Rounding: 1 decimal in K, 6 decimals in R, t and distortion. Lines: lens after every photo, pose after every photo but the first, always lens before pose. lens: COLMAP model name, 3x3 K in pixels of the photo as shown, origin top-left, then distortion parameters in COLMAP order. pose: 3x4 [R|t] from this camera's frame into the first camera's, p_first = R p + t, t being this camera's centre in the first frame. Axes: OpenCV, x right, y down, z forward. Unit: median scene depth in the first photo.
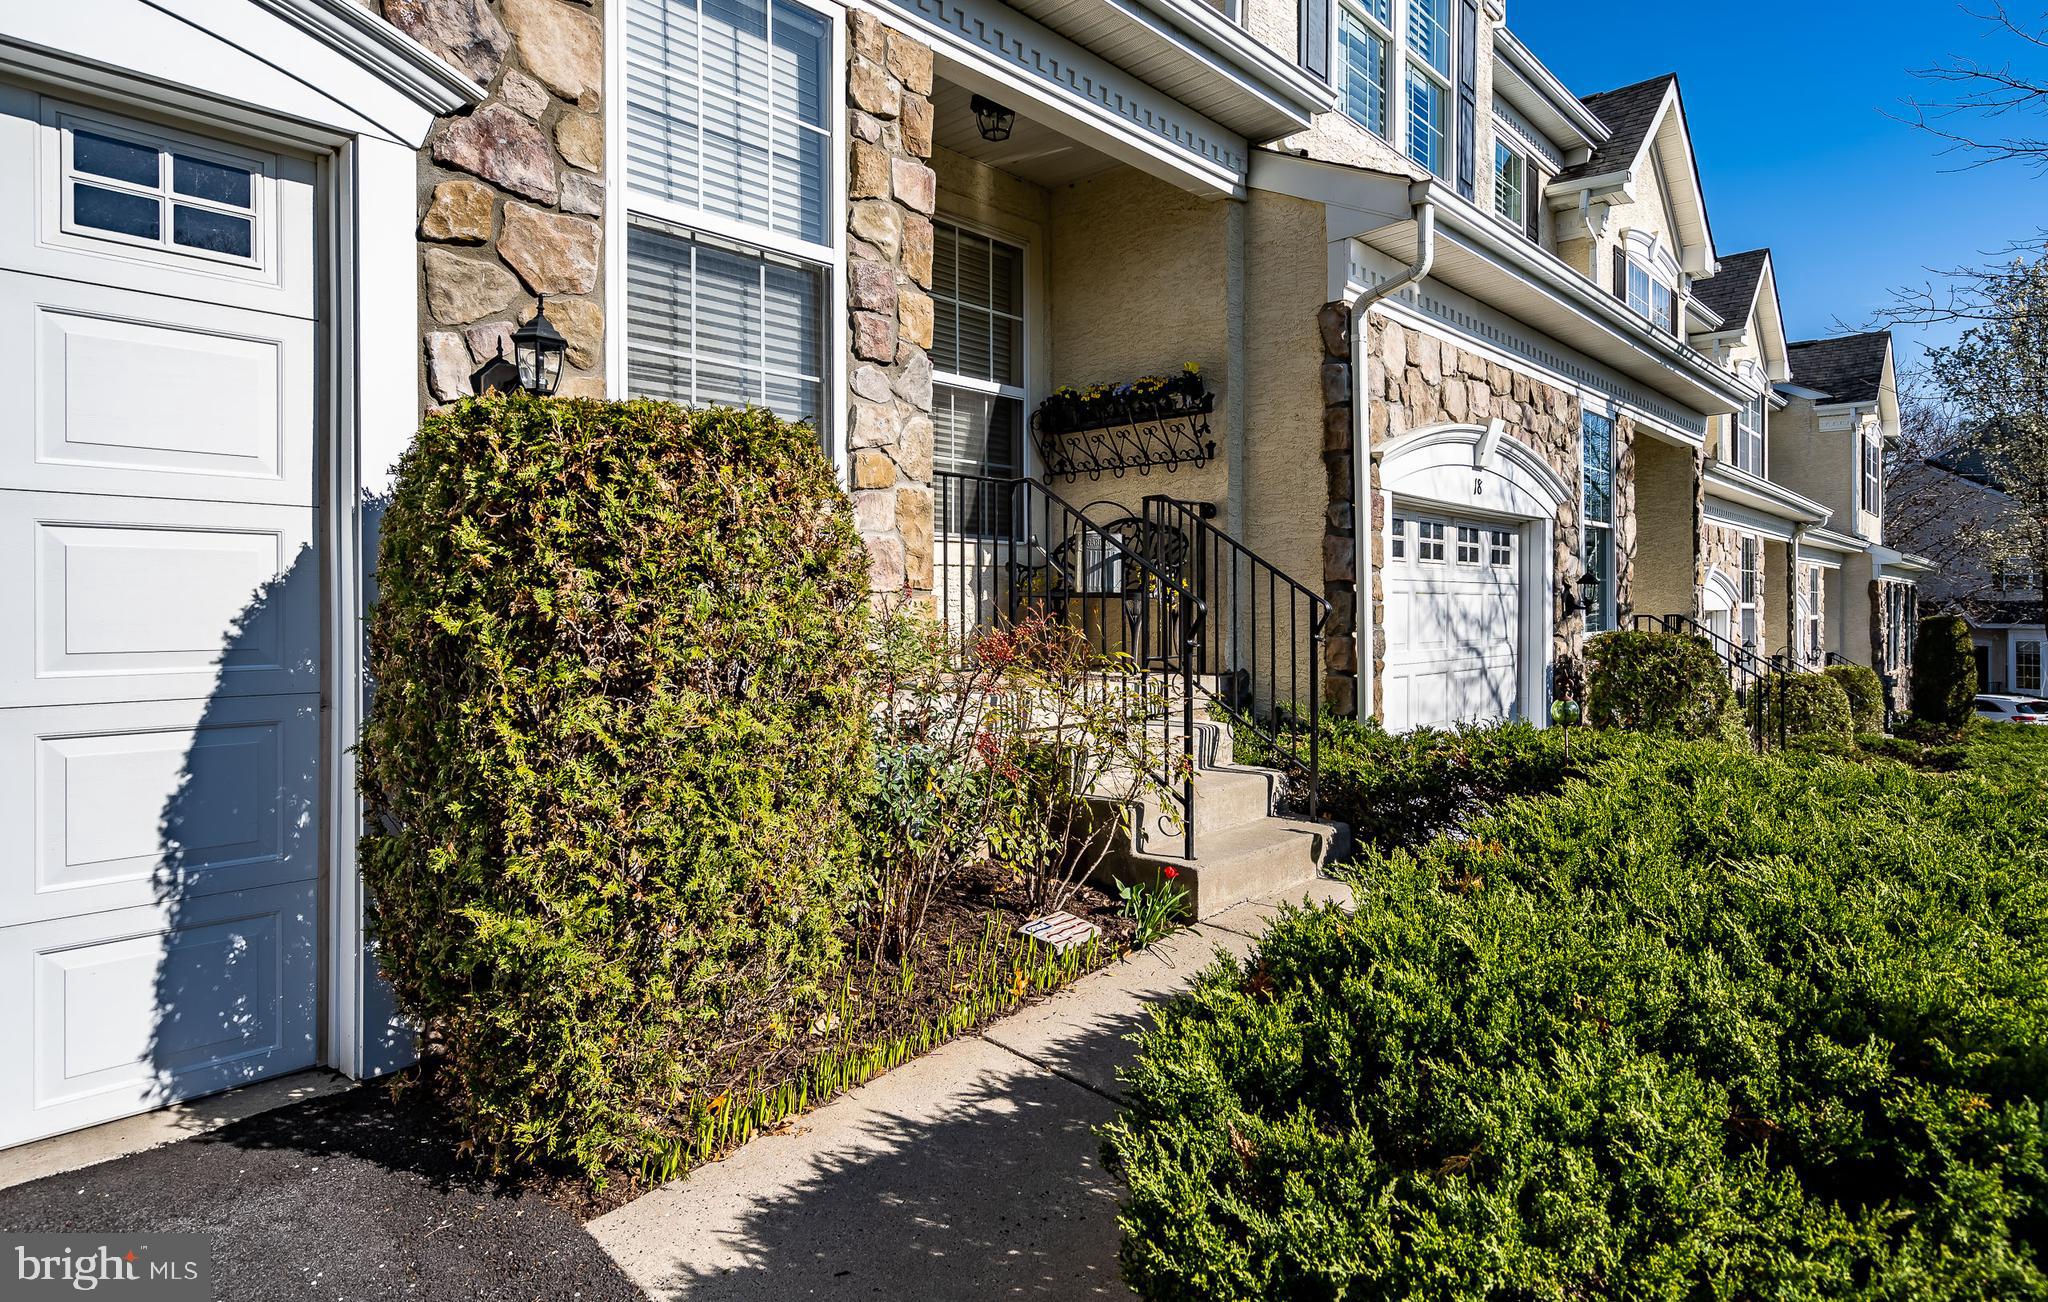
lens RADIAL K [[1128.6, 0, 1021.7], [0, 1128.6, 611.9], [0, 0, 1]] dist [0.002567, 0.000402]
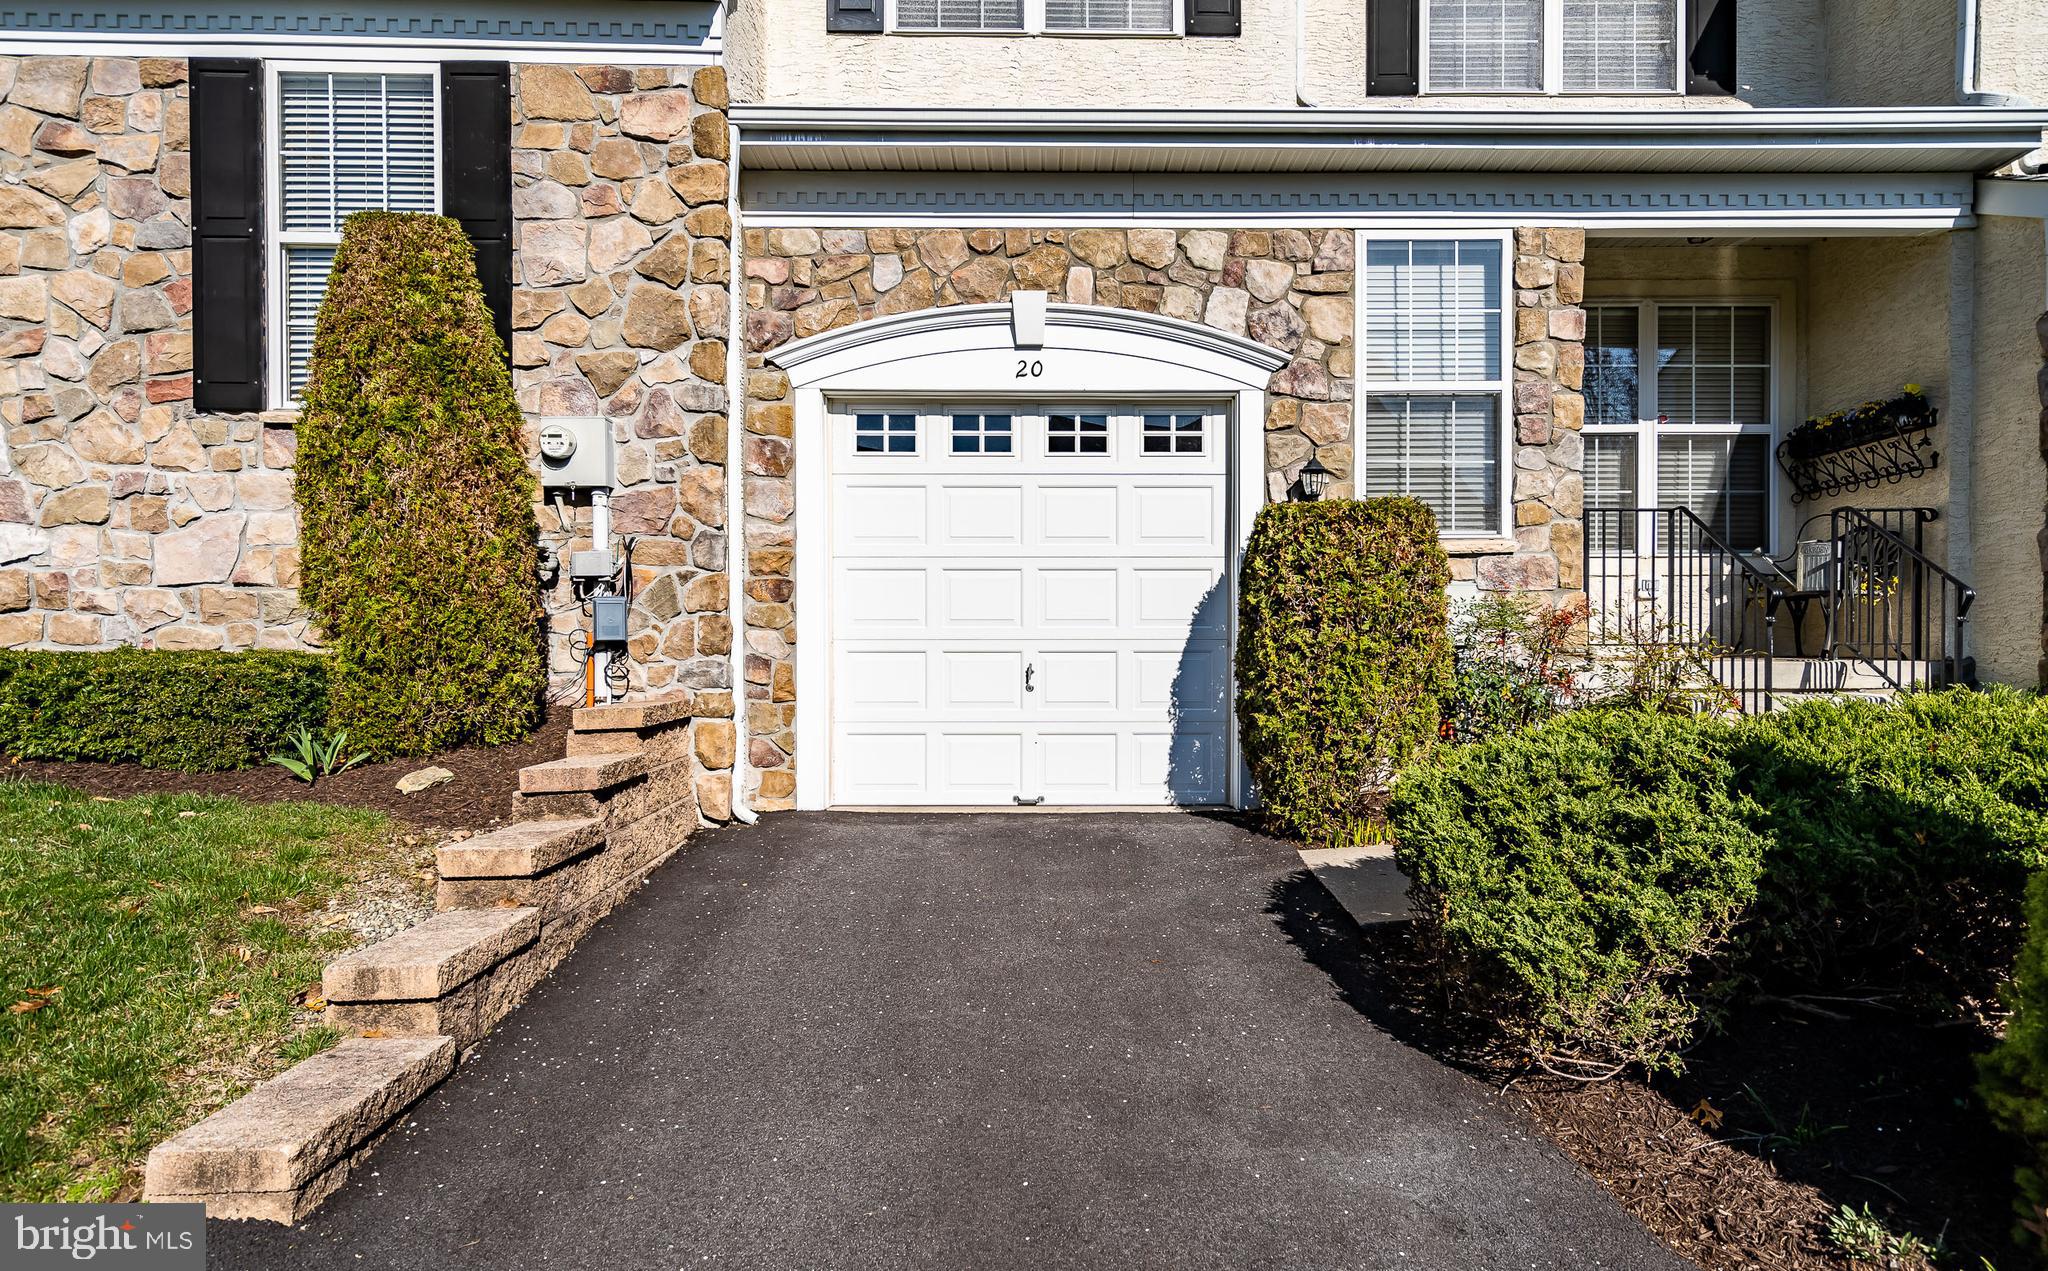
lens RADIAL K [[1121.7, 0, 1075.4], [0, 1121.7, 607.9], [0, 0, 1]] dist [0.002002, -0.000015]
pose [[0.691524, -0.027533, -0.721829, 0.733365], [-0.002315, 0.999184, -0.040330, 0.093888], [0.722350, 0.029561, 0.690896, -0.715096]]
